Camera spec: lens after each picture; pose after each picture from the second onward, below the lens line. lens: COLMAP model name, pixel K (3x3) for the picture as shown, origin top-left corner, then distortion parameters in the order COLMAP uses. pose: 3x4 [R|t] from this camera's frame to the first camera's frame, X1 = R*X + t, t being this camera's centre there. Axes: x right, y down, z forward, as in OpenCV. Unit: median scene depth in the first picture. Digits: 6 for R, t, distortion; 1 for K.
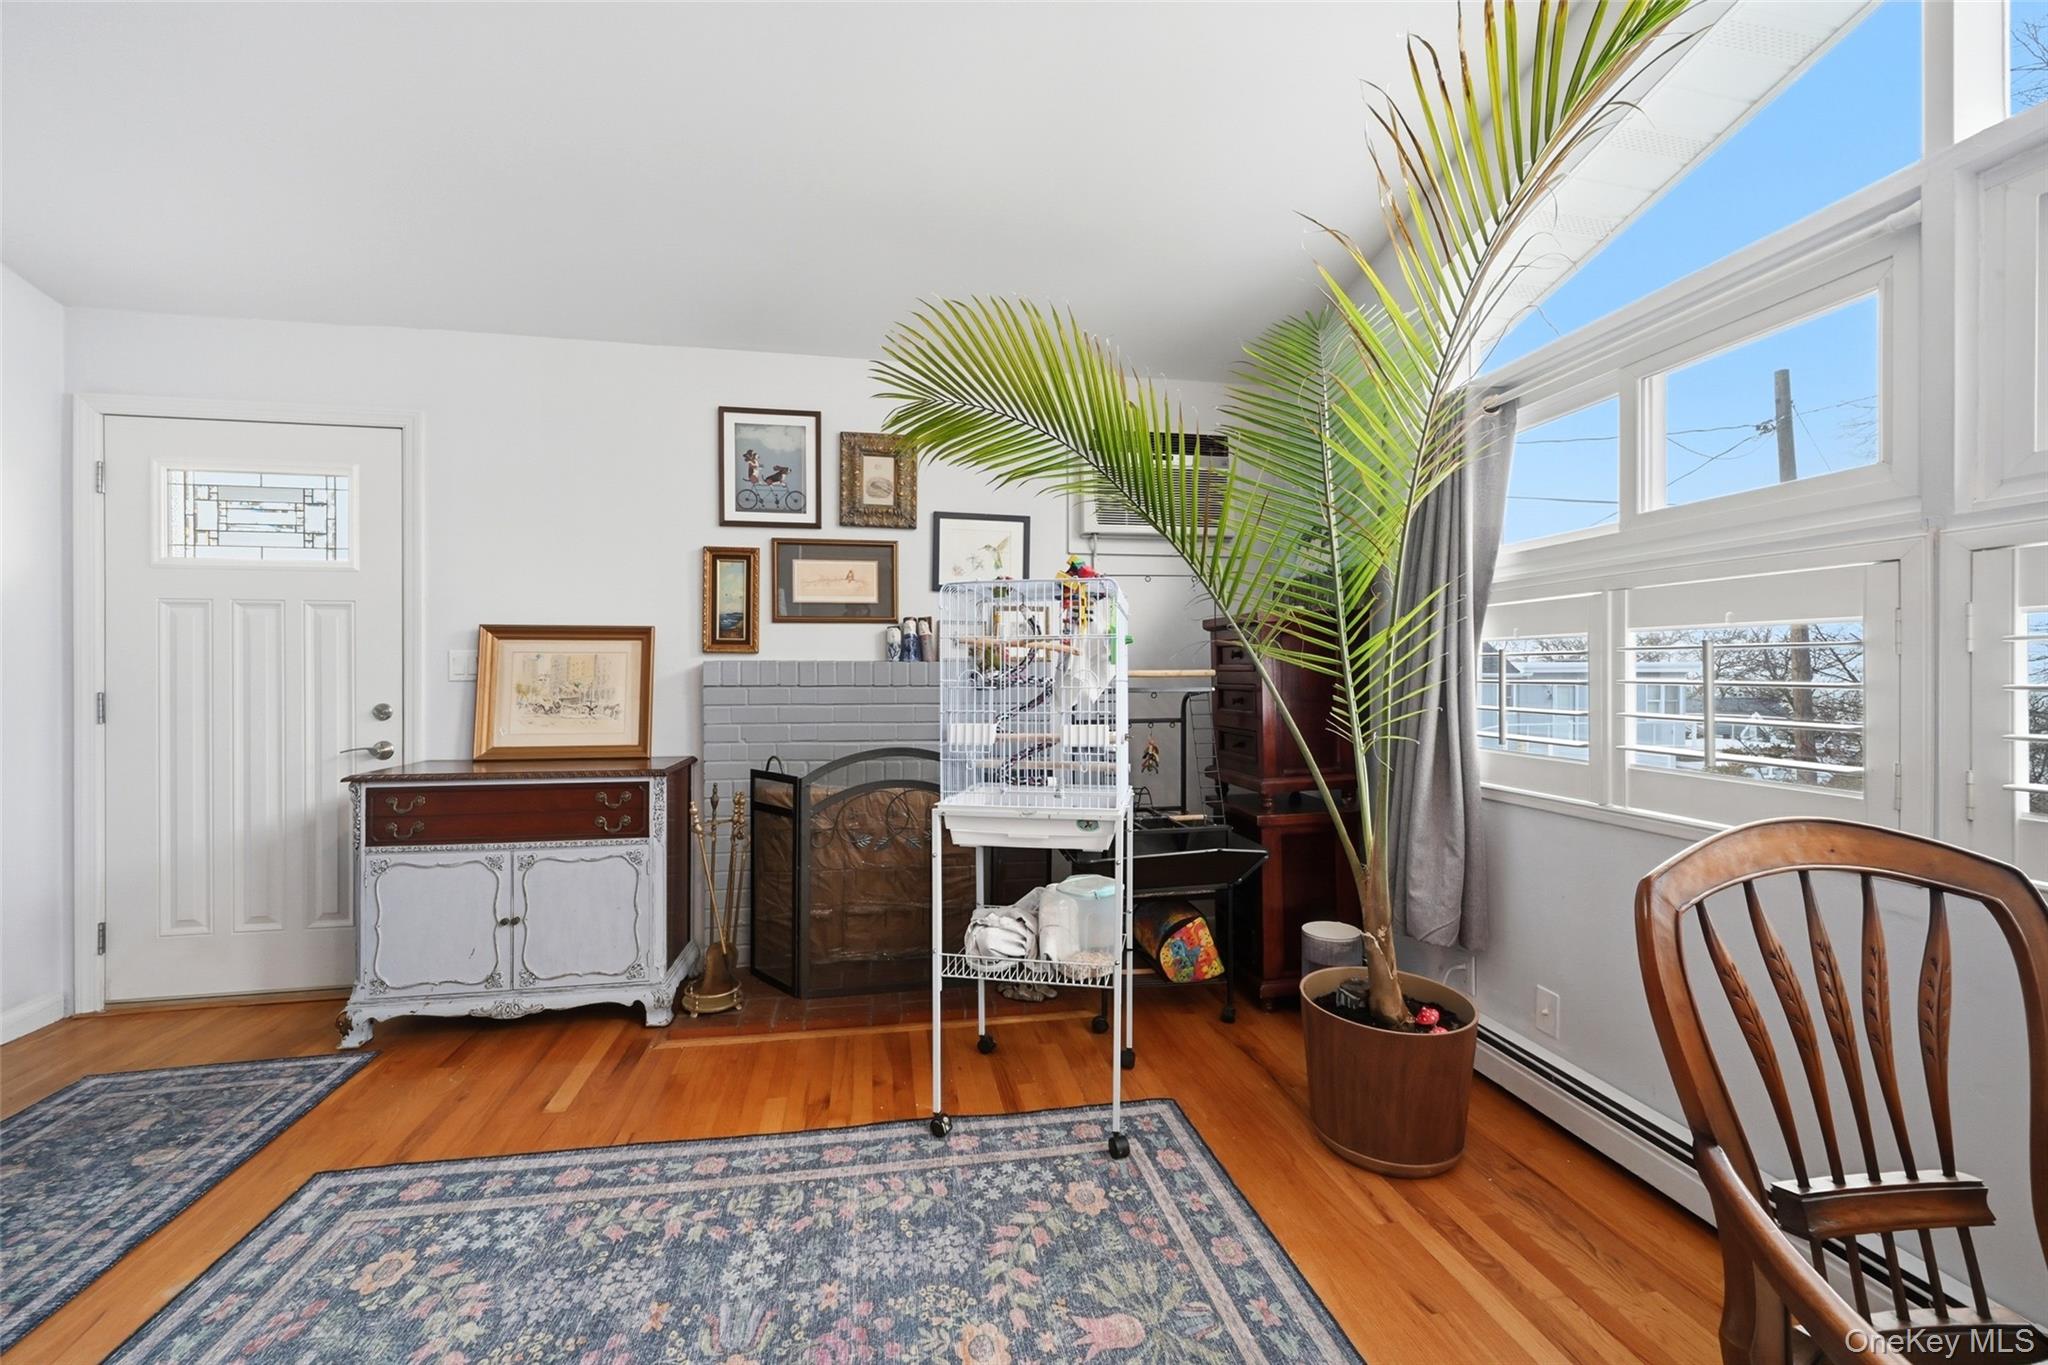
lens RADIAL K [[810.6, 0, 1022.4], [0, 810.6, 673.2], [0, 0, 1]] dist [-0.001087, 0.000595]
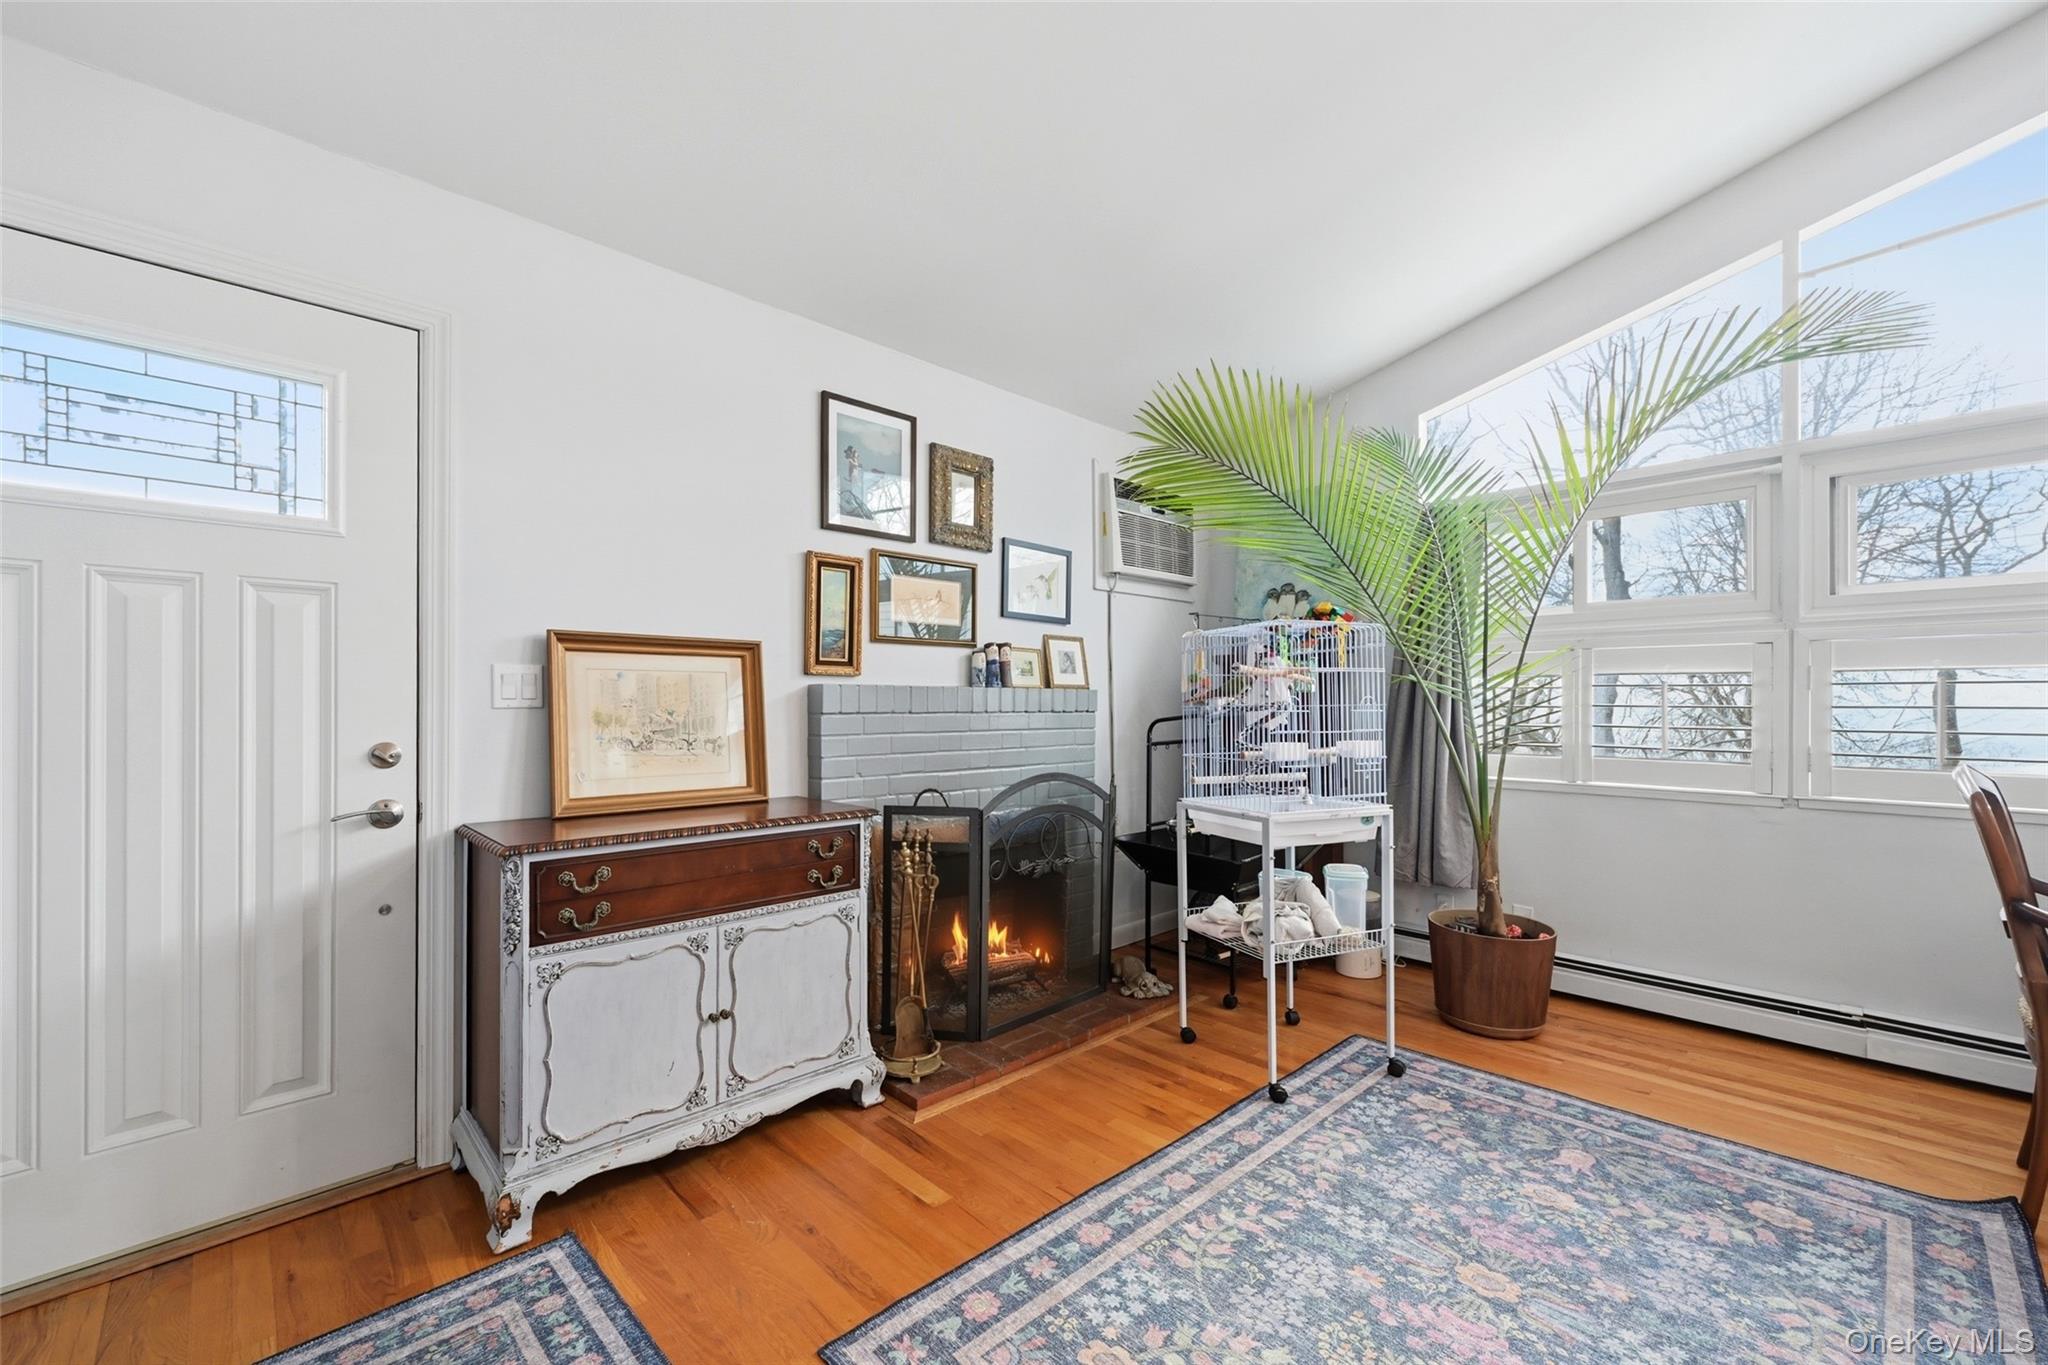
lens RADIAL K [[826.5, 0, 1027.2], [0, 826.5, 696.9], [0, 0, 1]] dist [0.000803, 0.000310]
pose [[0.833214, 0.004884, 0.552929, -0.810108], [-0.001551, 0.999978, -0.006495, 0.004587], [-0.552948, 0.004554, 0.833203, 0.170502]]
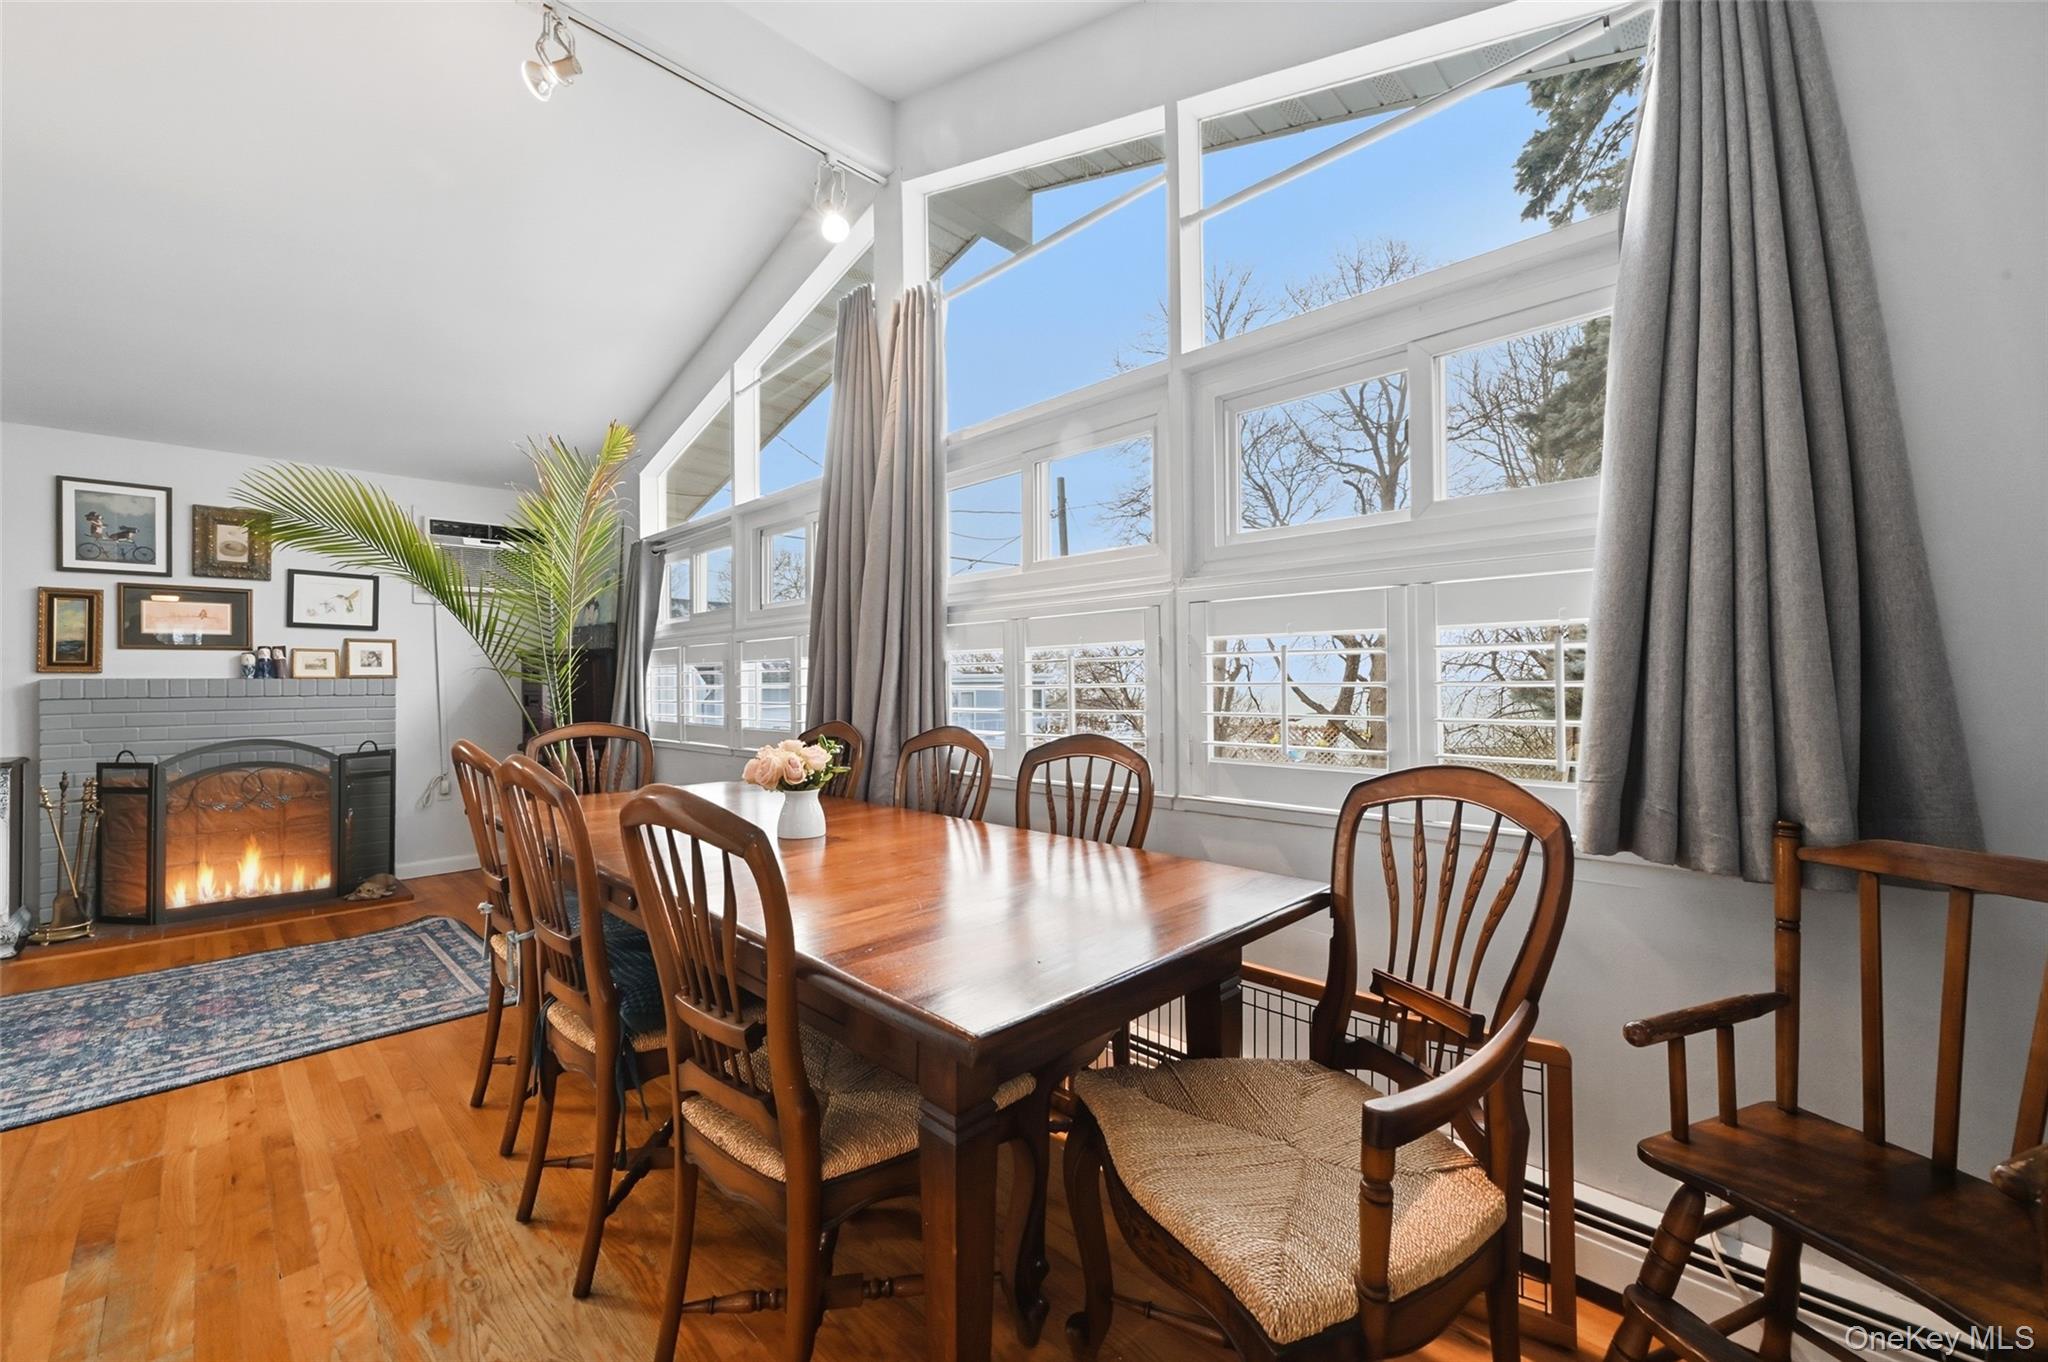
lens RADIAL K [[810.6, 0, 1022.4], [0, 810.6, 671.7], [0, 0, 1]] dist [-0.001087, 0.000595]
pose [[0.819973, -0.001144, 0.572400, 0.154919], [0.009590, 0.999885, -0.011740, 0.002573], [-0.572321, 0.015115, 0.819890, -1.034669]]
